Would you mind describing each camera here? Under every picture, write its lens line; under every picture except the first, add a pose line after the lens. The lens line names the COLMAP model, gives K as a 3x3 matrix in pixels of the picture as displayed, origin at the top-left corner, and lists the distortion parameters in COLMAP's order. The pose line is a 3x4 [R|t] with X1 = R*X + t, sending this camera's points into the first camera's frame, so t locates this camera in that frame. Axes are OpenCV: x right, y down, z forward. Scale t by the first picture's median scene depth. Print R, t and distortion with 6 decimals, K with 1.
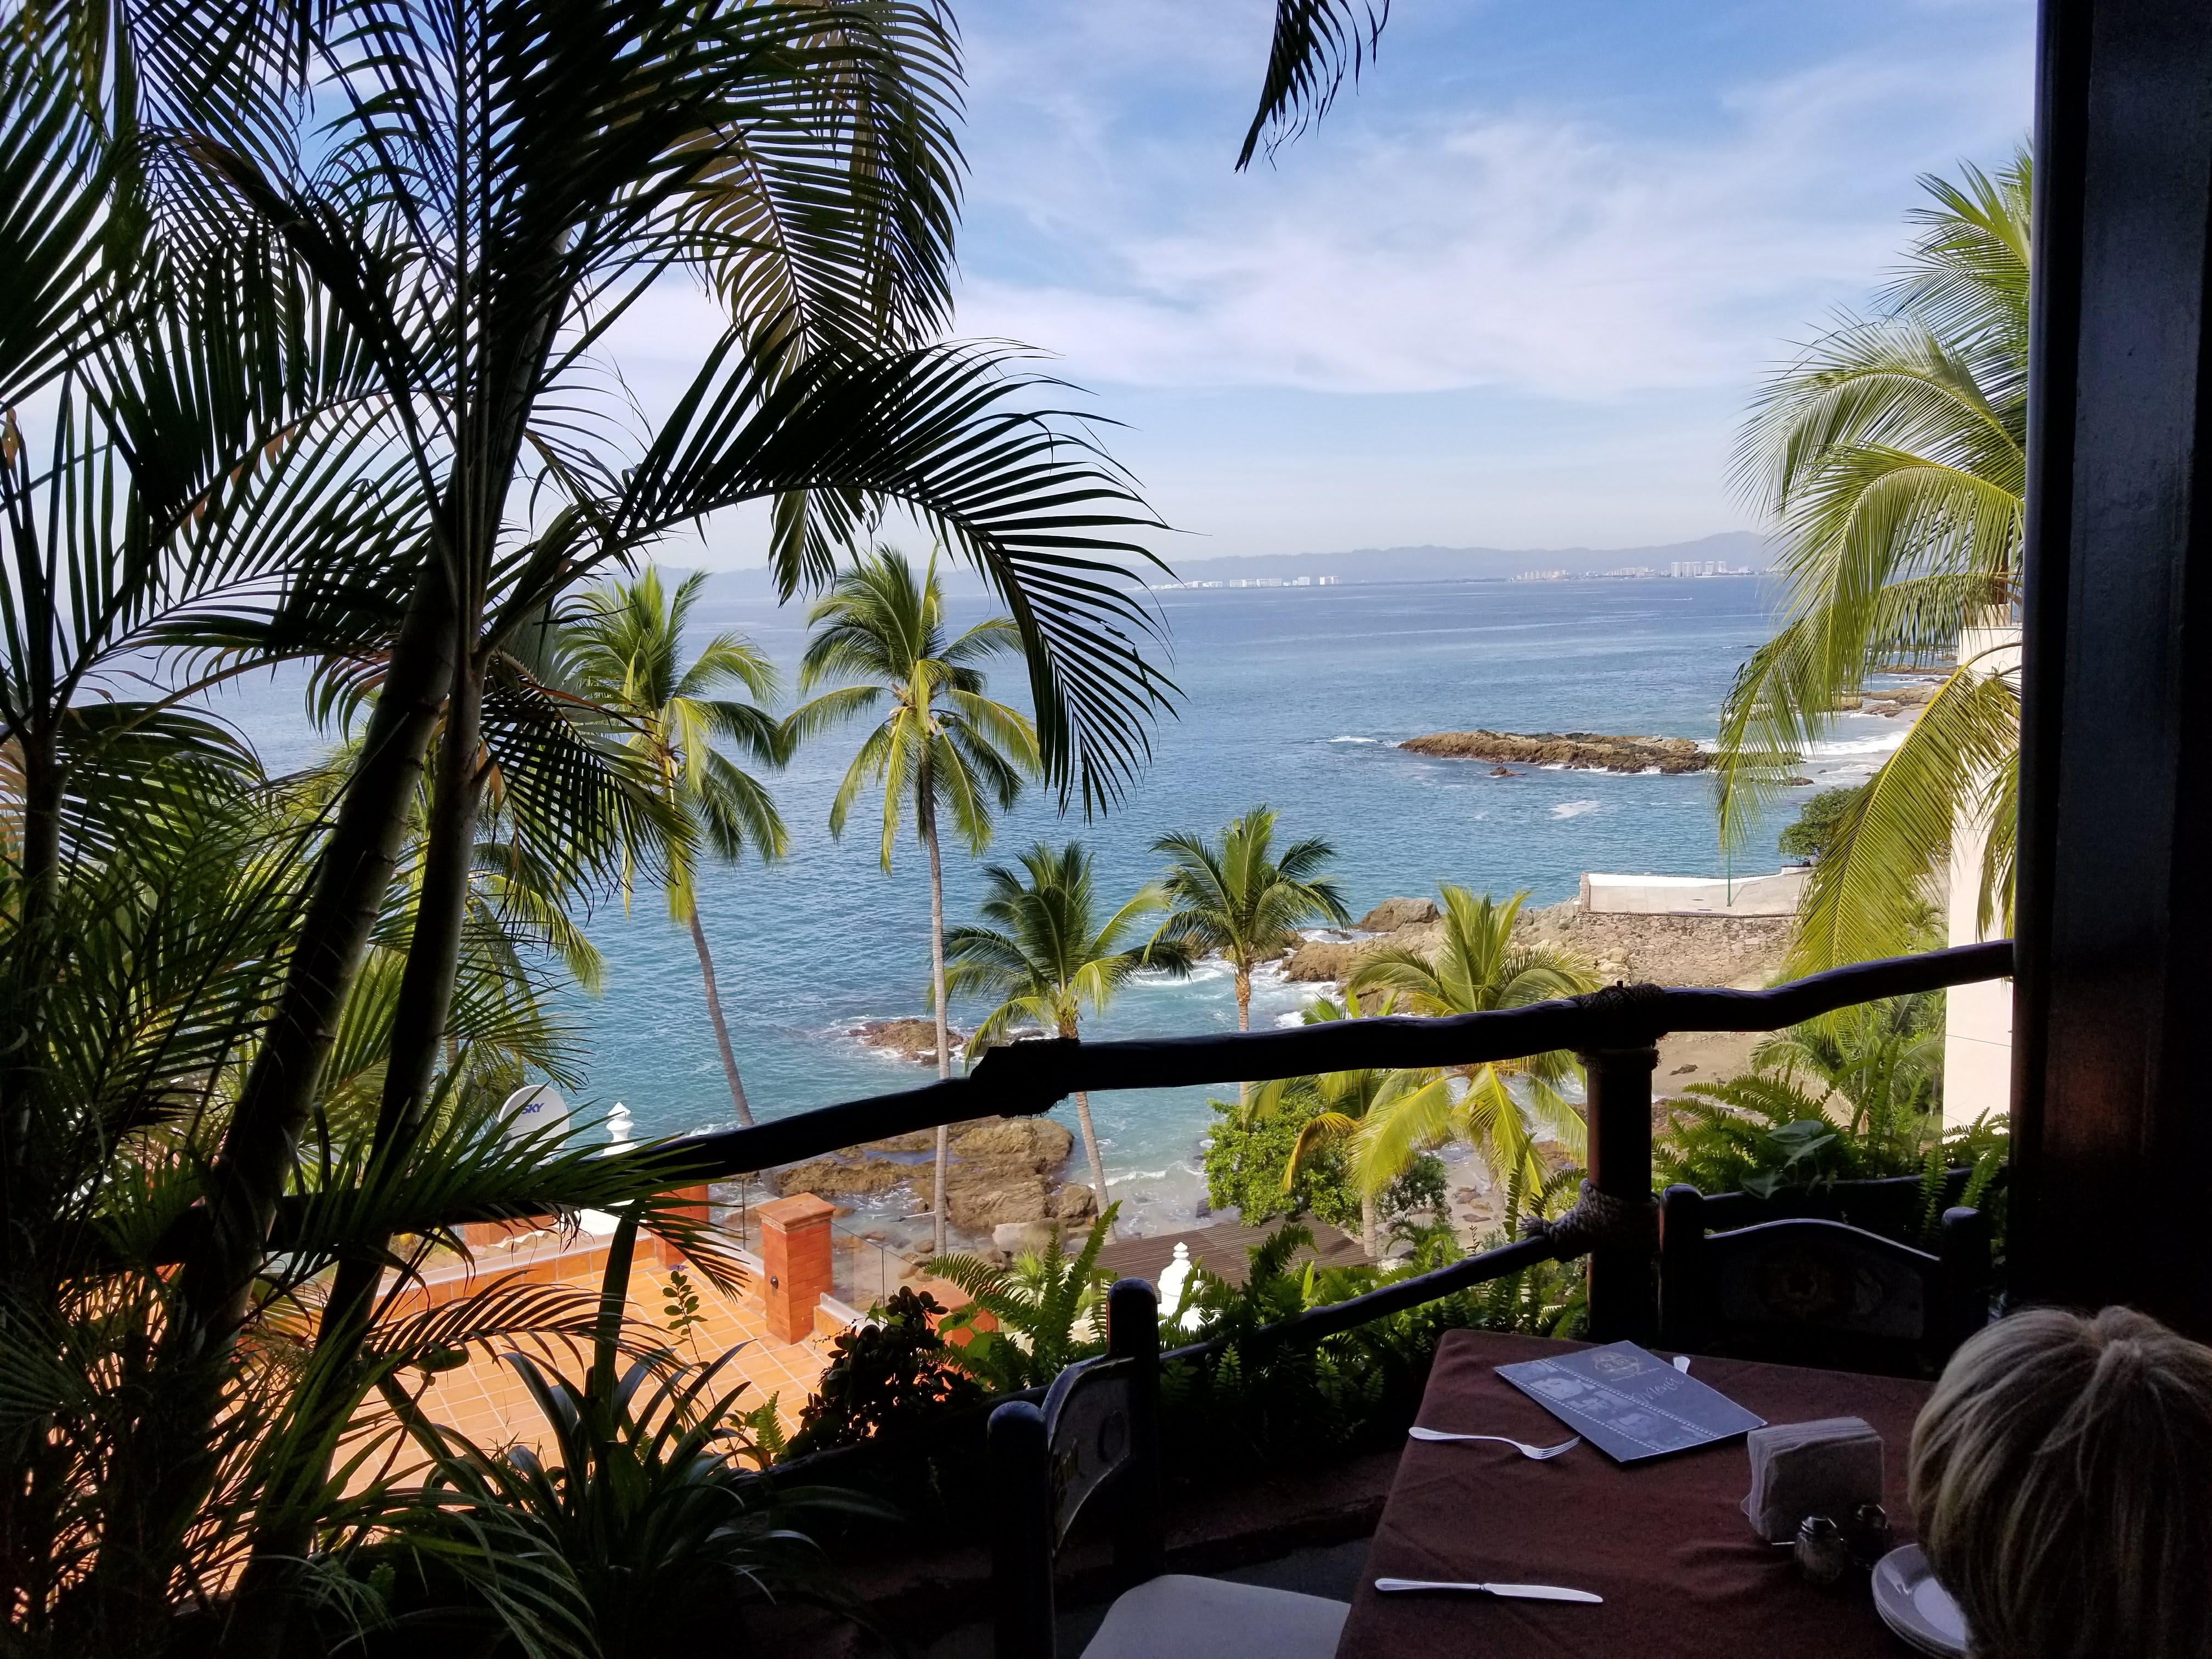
lens RADIAL K [[1652.2, 0, 1106.0], [0, 1652.2, 829.5], [0, 0, 1]] dist [0.084091, -0.001953]
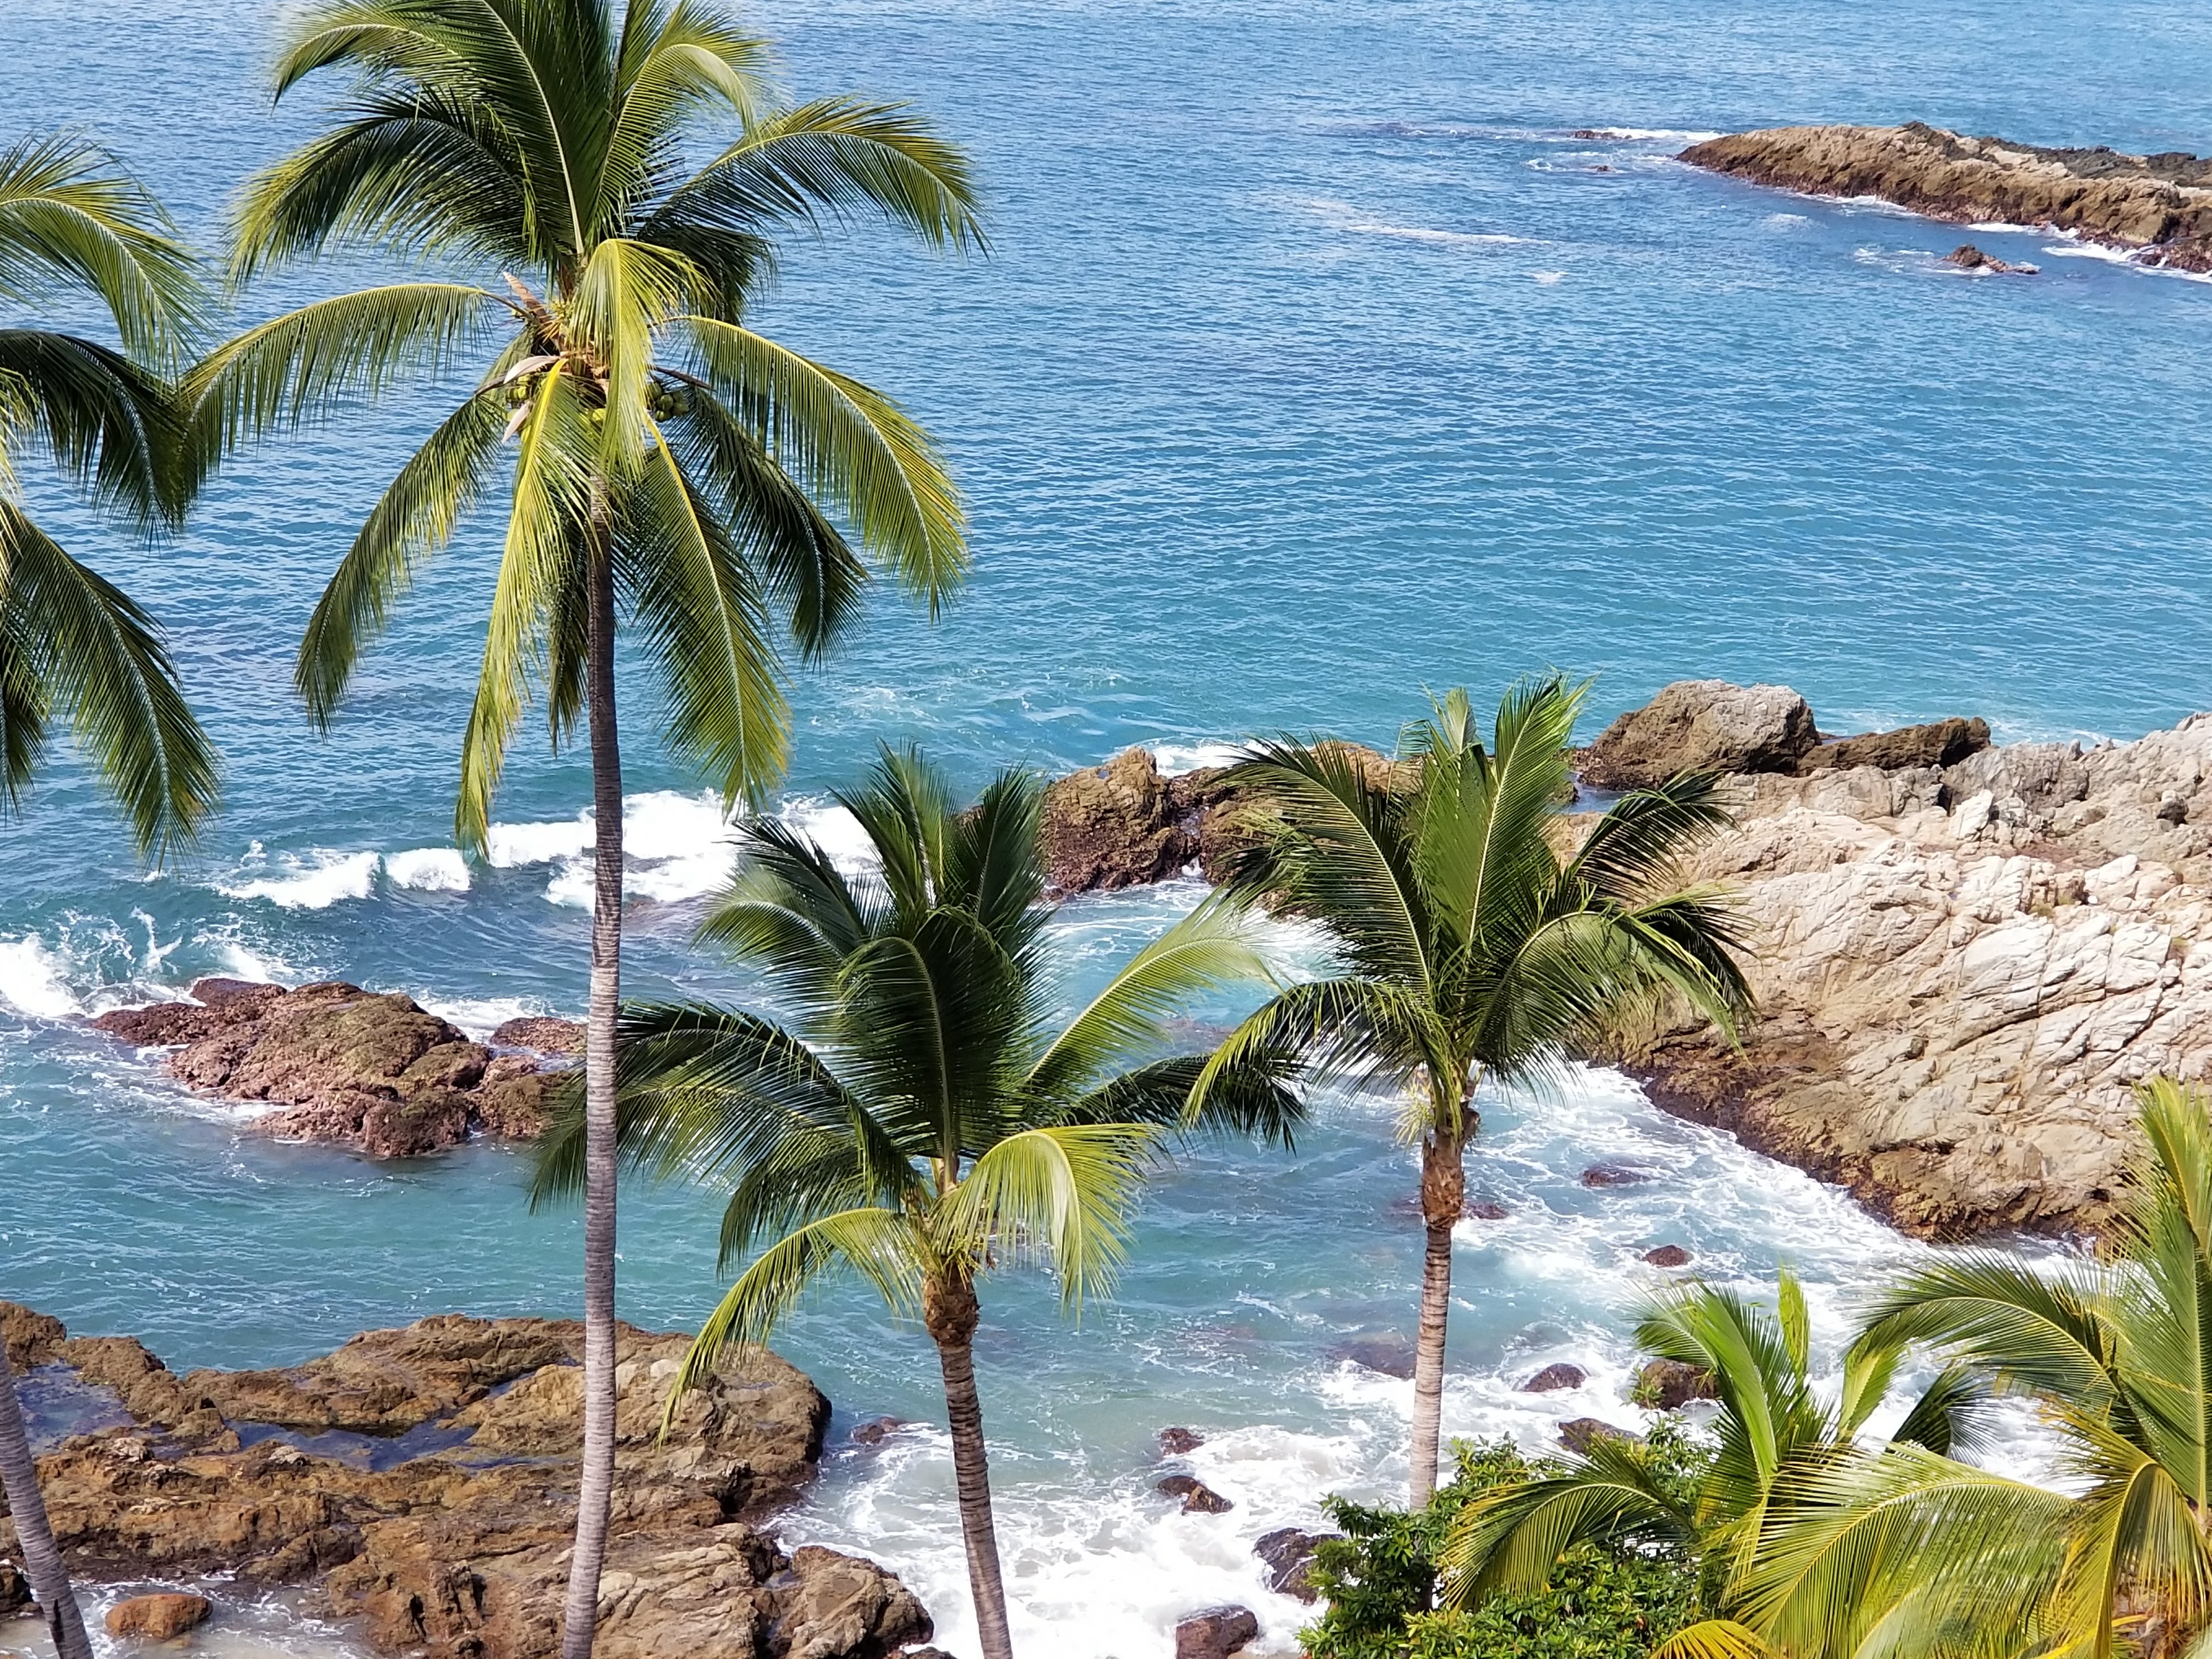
lens RADIAL K [[4645.1, 0, 1106.0], [0, 4645.1, 829.5], [0, 0, 1]] dist [0.202668, 0.119145]
pose [[0.994878, 0.062637, 0.079338, -0.072507], [-0.071882, 0.990215, 0.119609, -0.092959], [-0.071070, -0.124699, 0.989646, 0.034661]]
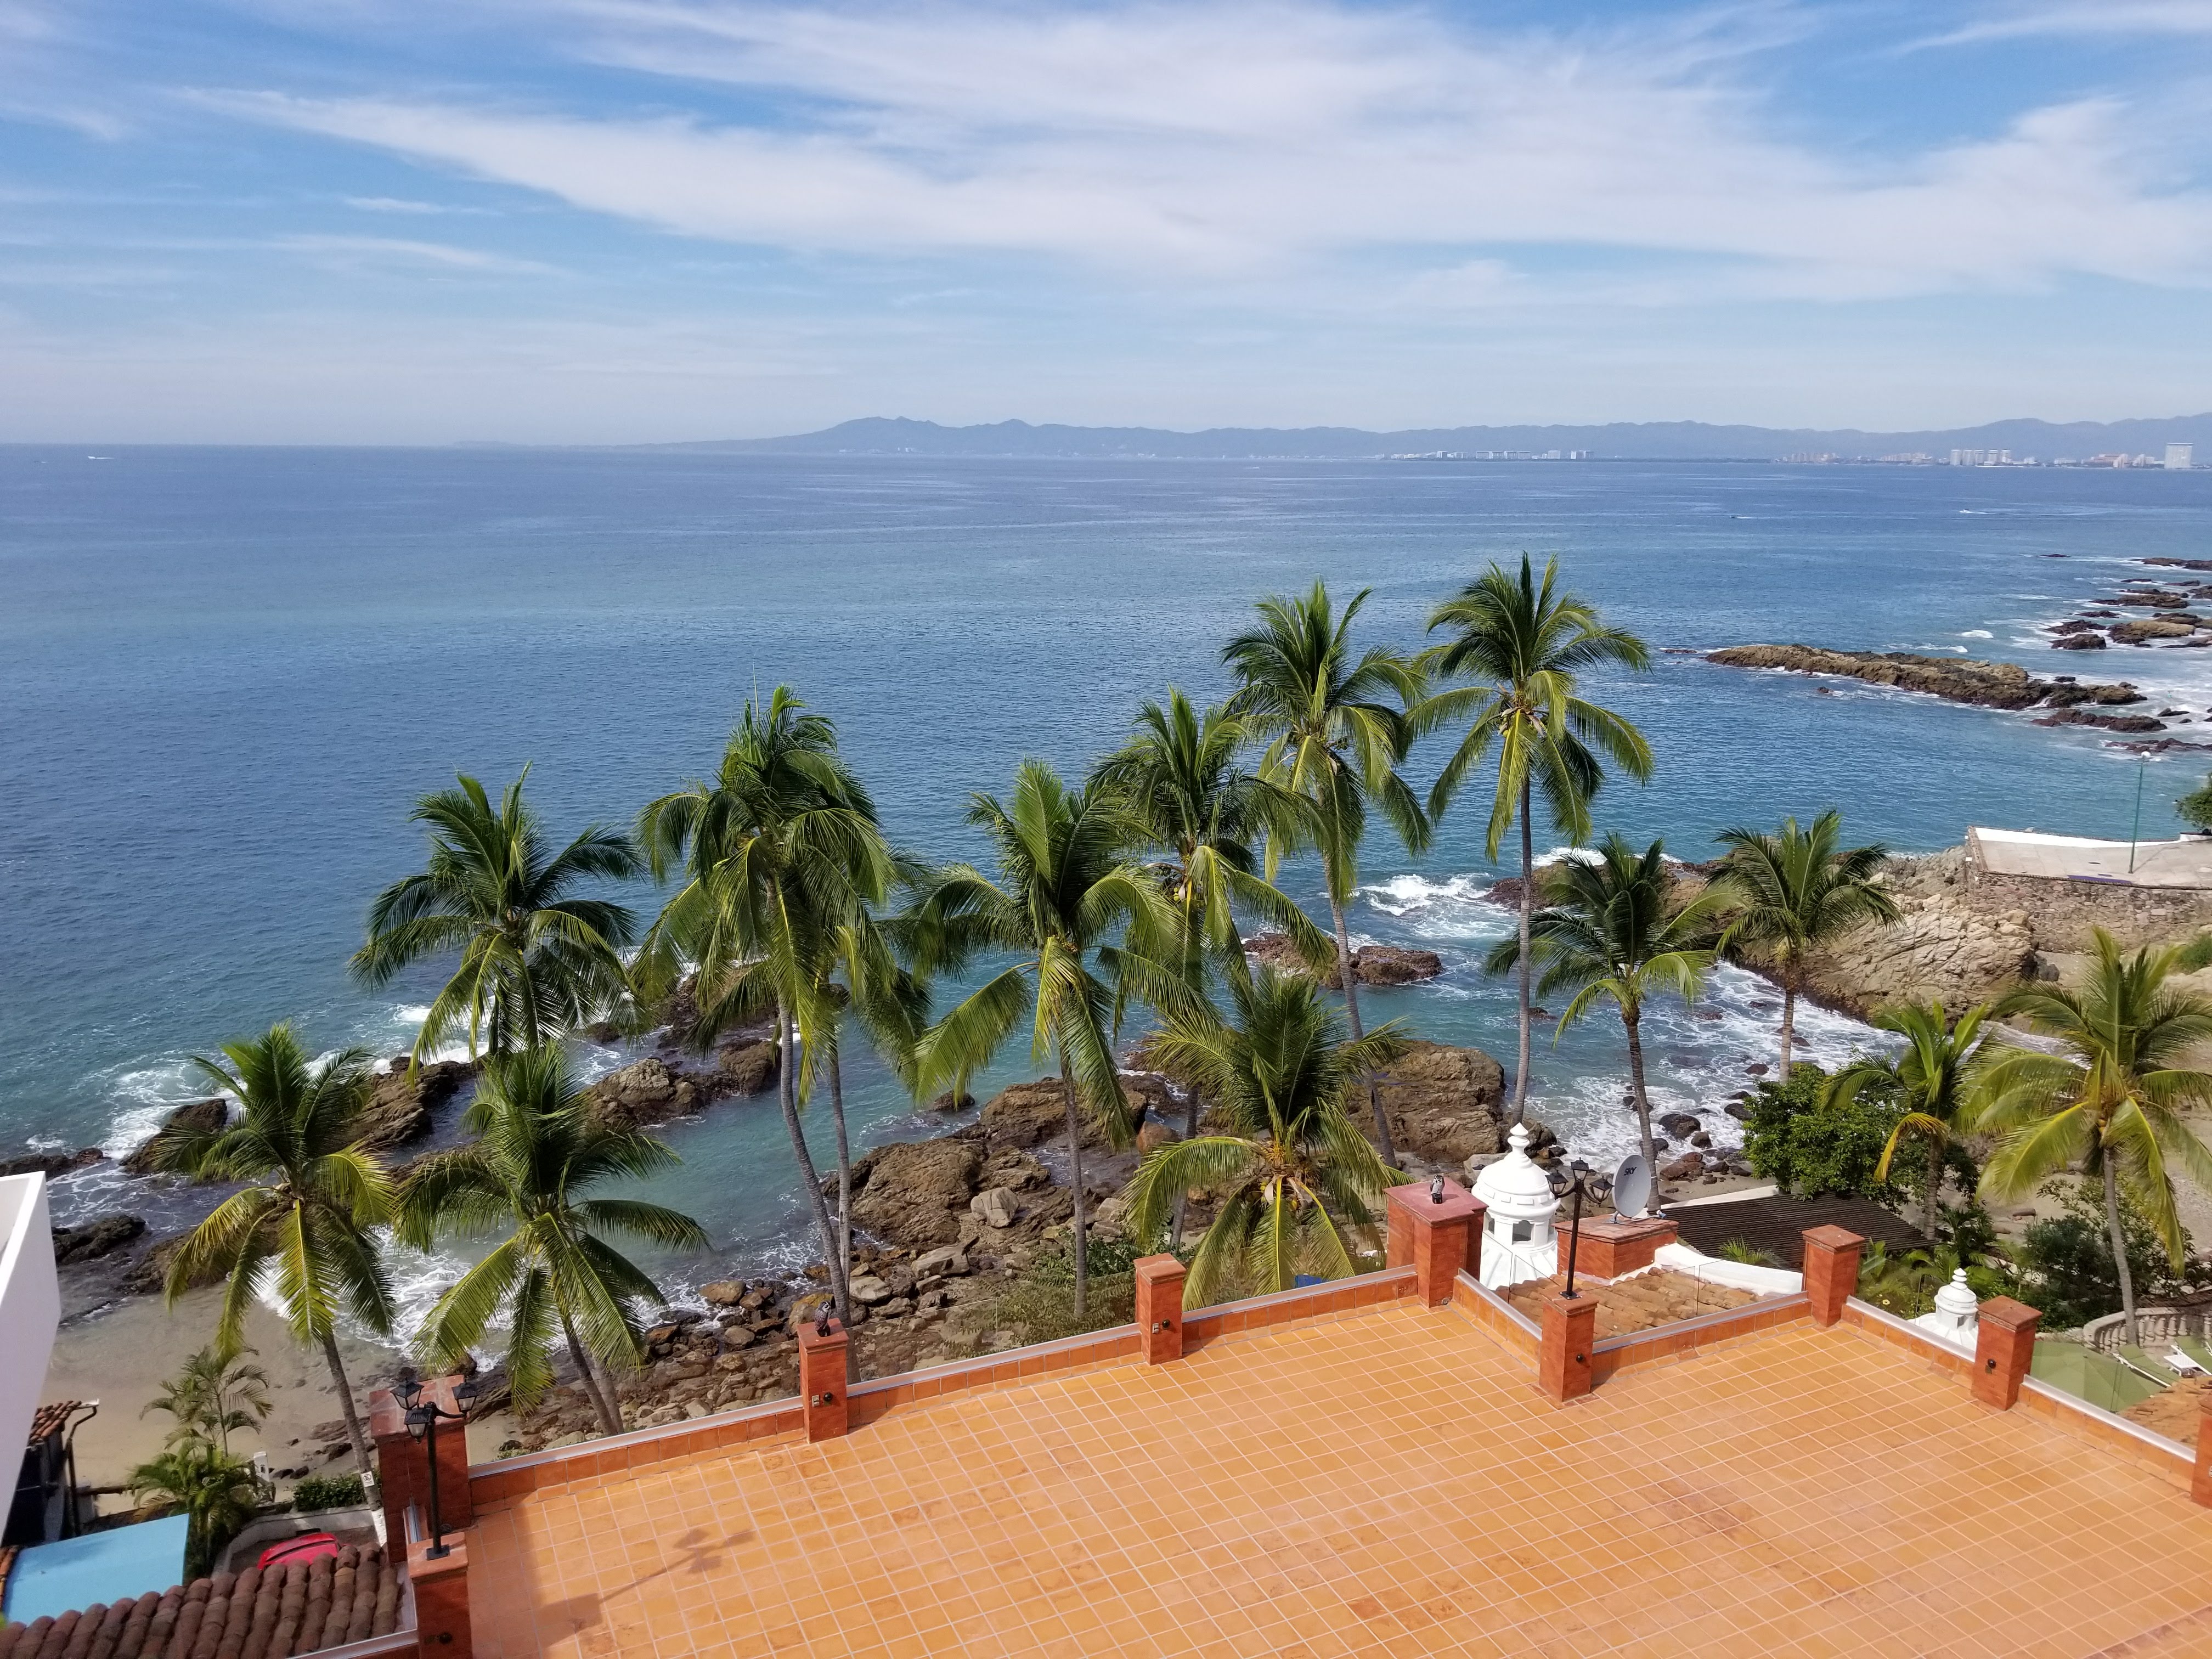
lens RADIAL K [[1658.4, 0, 1106.0], [0, 1658.4, 829.5], [0, 0, 1]] dist [-0.005433, -0.008588]
pose [[0.990219, 0.060425, -0.125756, -0.229467], [-0.050015, 0.995180, 0.084354, -0.067564], [0.130247, -0.077239, 0.988468, -0.108977]]
